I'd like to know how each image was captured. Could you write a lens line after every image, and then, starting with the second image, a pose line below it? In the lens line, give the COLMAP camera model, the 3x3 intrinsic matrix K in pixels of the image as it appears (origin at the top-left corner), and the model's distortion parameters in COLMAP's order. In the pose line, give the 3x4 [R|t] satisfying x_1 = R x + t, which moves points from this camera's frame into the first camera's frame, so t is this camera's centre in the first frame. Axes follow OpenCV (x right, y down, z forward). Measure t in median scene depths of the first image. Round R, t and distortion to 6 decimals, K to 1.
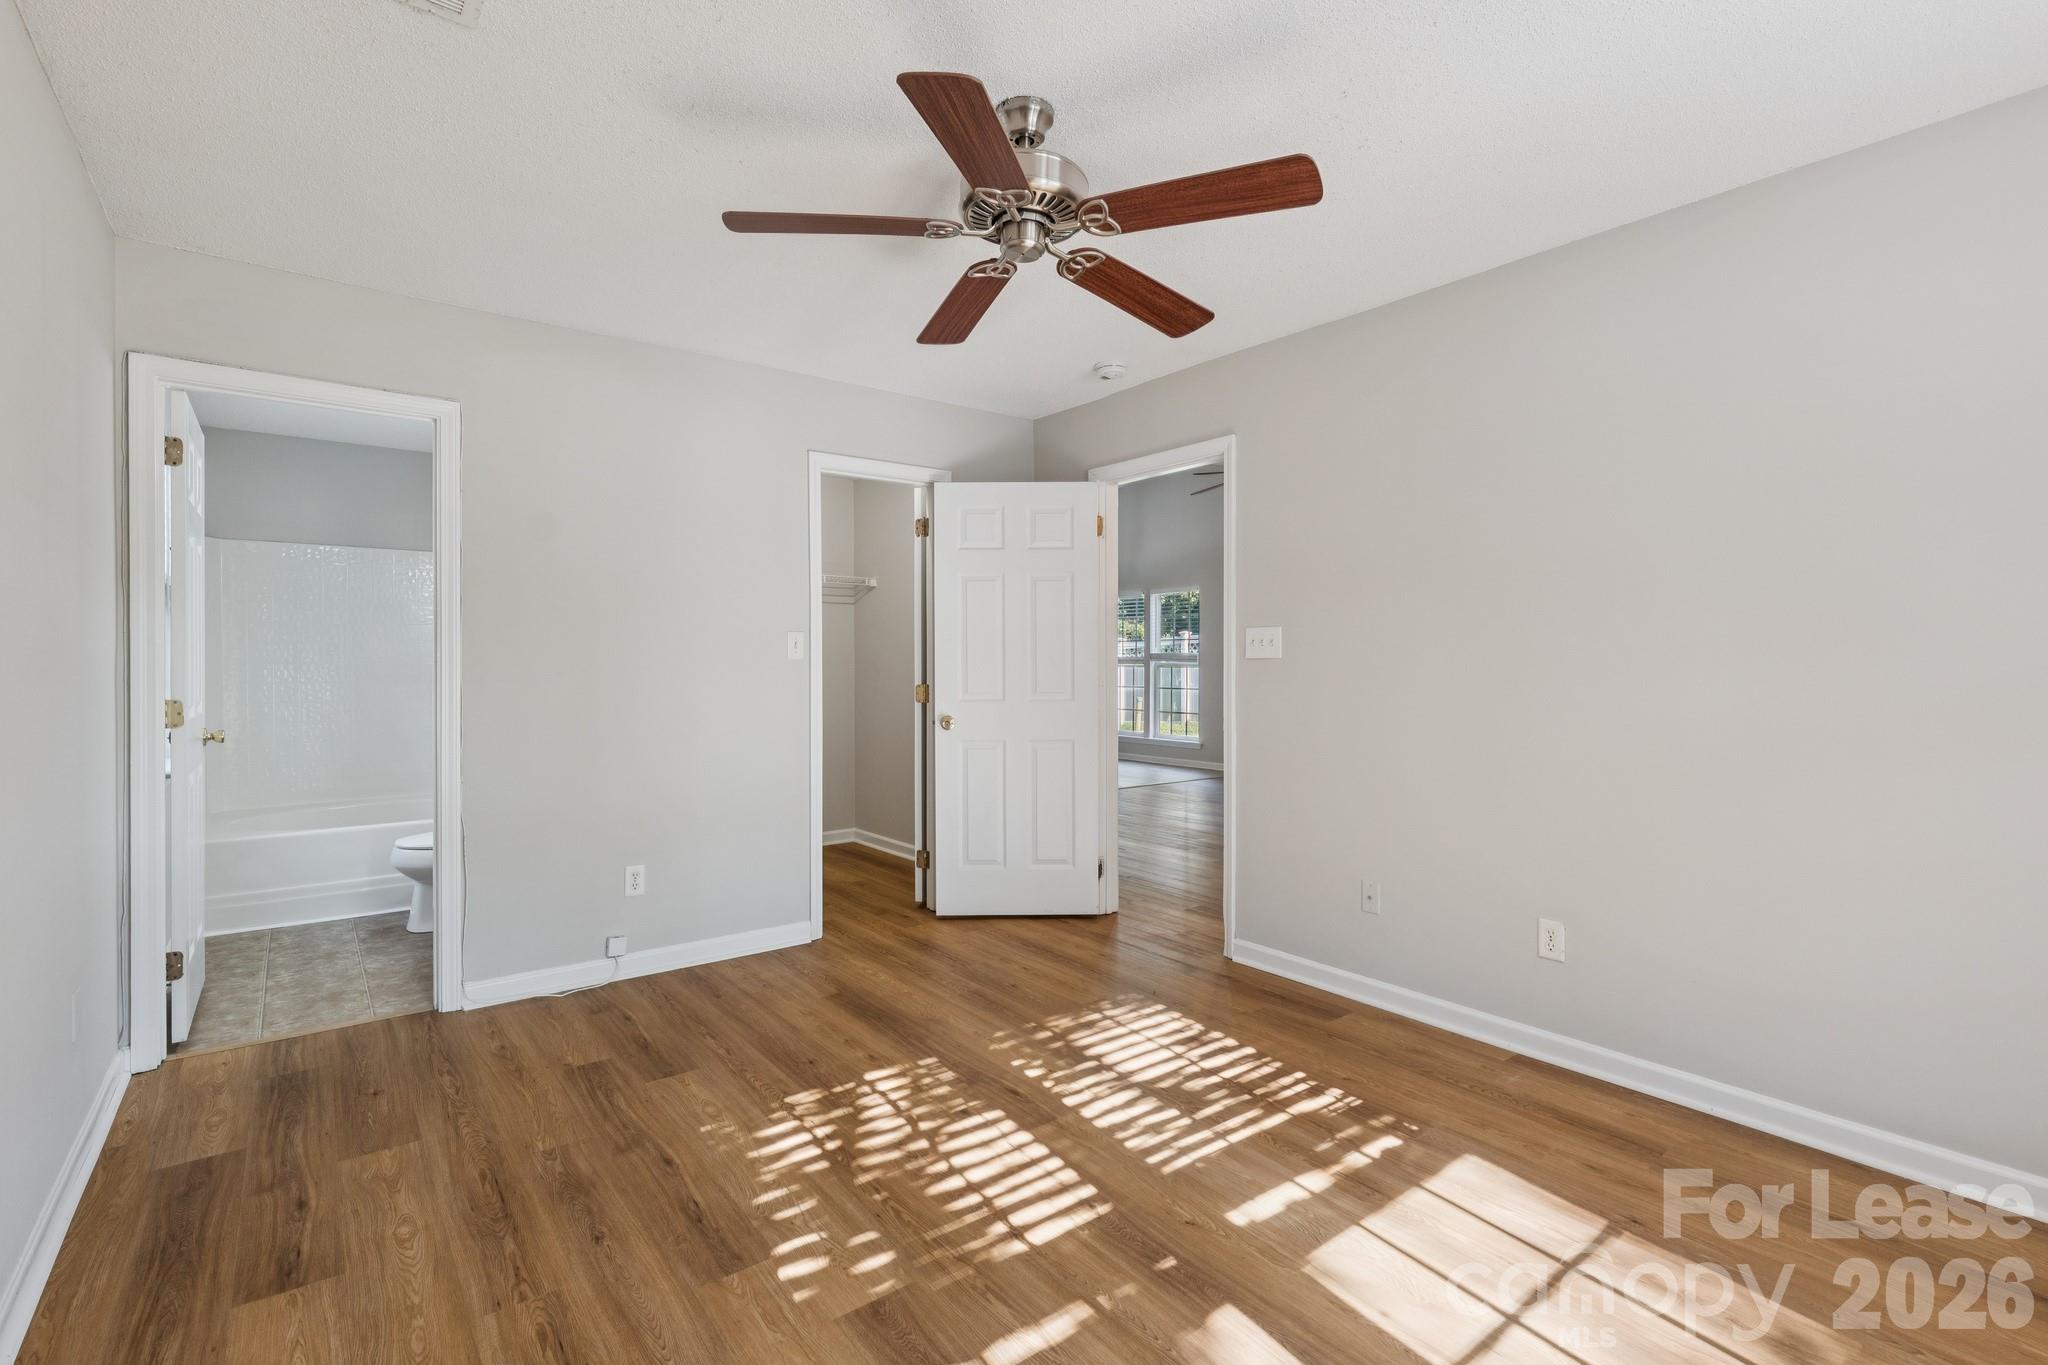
lens RADIAL K [[937.9, 0, 1030.8], [0, 937.9, 662.1], [0, 0, 1]] dist [0.000599, 0.000004]
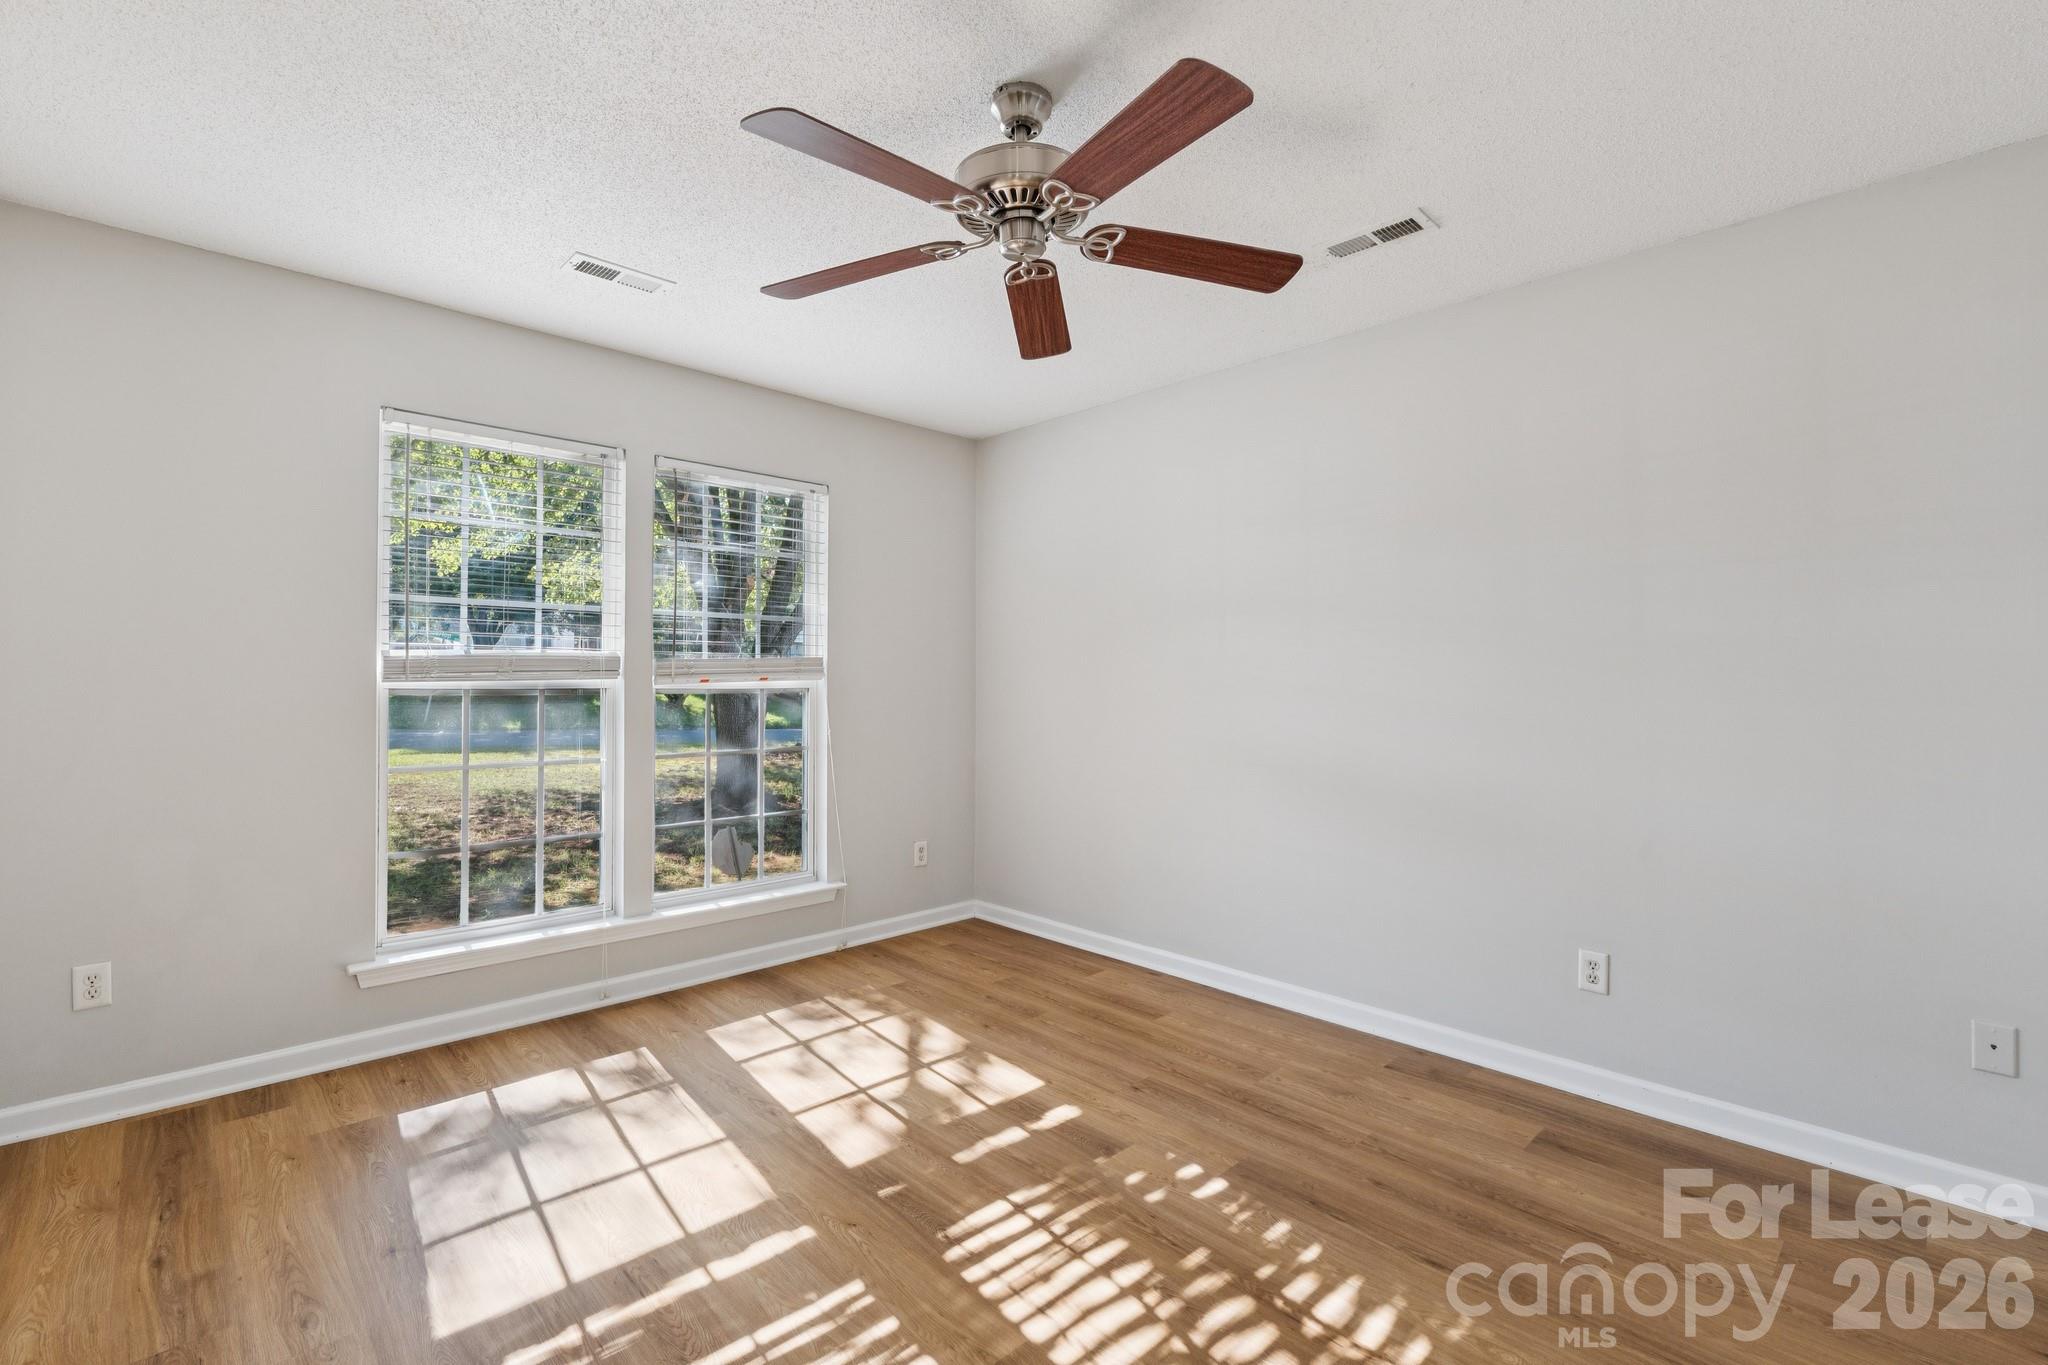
lens RADIAL K [[901.7, 0, 1014.8], [0, 901.7, 668.0], [0, 0, 1]] dist [-0.010599, -0.000144]
pose [[-0.995001, -0.003683, -0.099793, 0.093360], [-0.001589, 0.999777, -0.021058, 0.005351], [0.099848, -0.020794, -0.994785, 1.978330]]
